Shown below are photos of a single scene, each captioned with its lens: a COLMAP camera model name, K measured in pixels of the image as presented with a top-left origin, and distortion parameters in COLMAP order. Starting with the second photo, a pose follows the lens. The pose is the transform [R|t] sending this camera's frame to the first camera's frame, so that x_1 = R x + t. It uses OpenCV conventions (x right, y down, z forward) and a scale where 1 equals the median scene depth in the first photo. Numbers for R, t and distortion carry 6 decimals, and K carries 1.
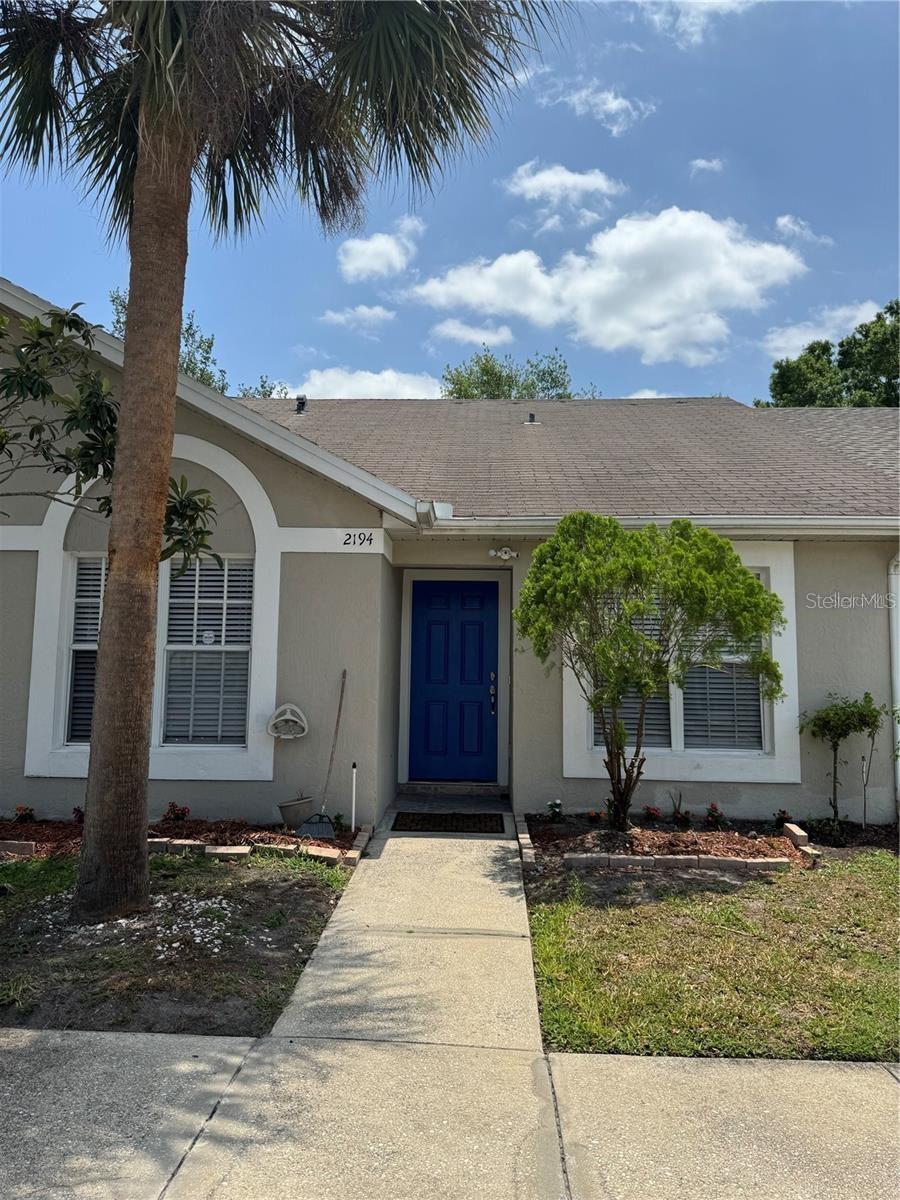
lens RADIAL K [[853.3, 0, 450.0], [0, 853.3, 600.0], [0, 0, 1]] dist [0.001591, 0.000529]
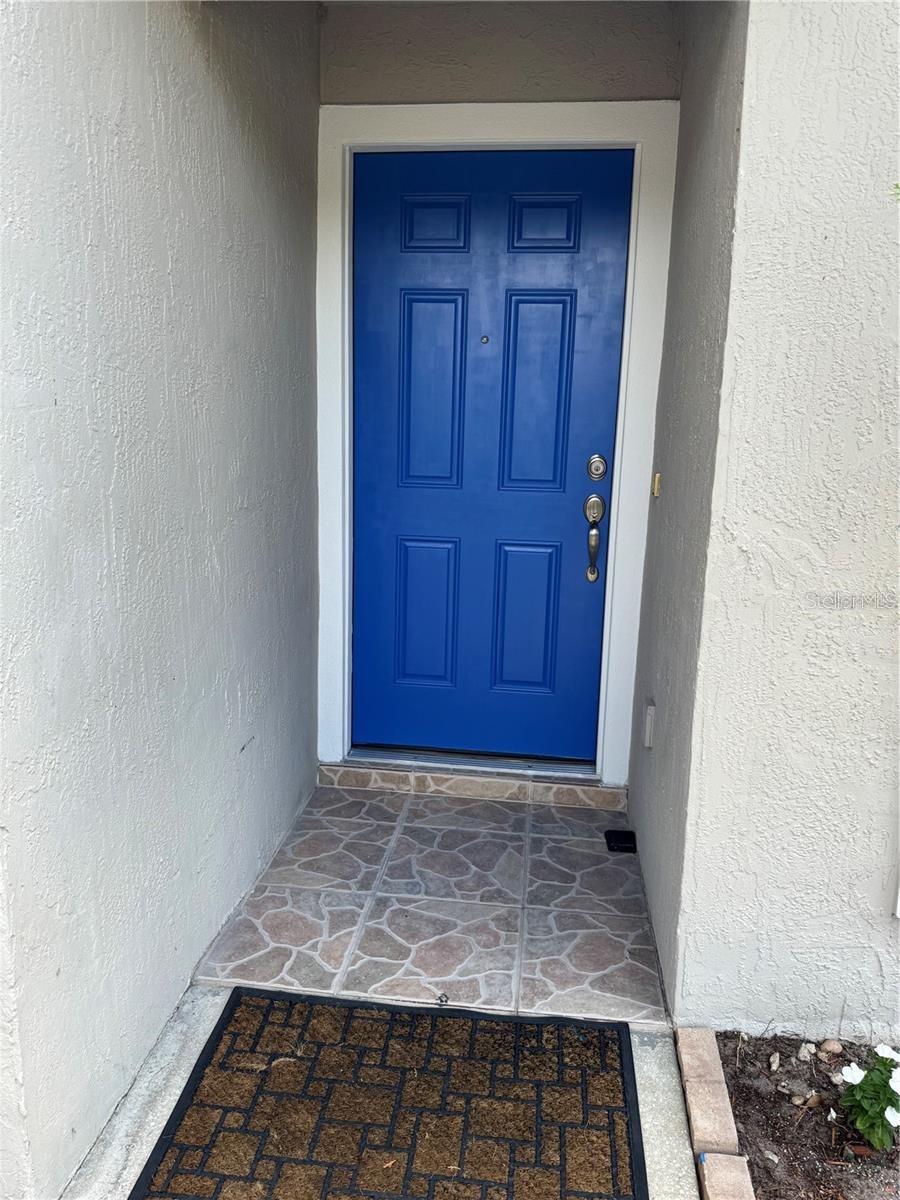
lens RADIAL K [[853.3, 0, 450.0], [0, 853.3, 600.0], [0, 0, 1]] dist [0.001591, 0.000529]
pose [[0.996838, 0.027143, -0.074682, 0.019779], [-0.004695, 0.958328, 0.285630, 0.045735], [0.079323, -0.284376, 0.955426, 0.673709]]
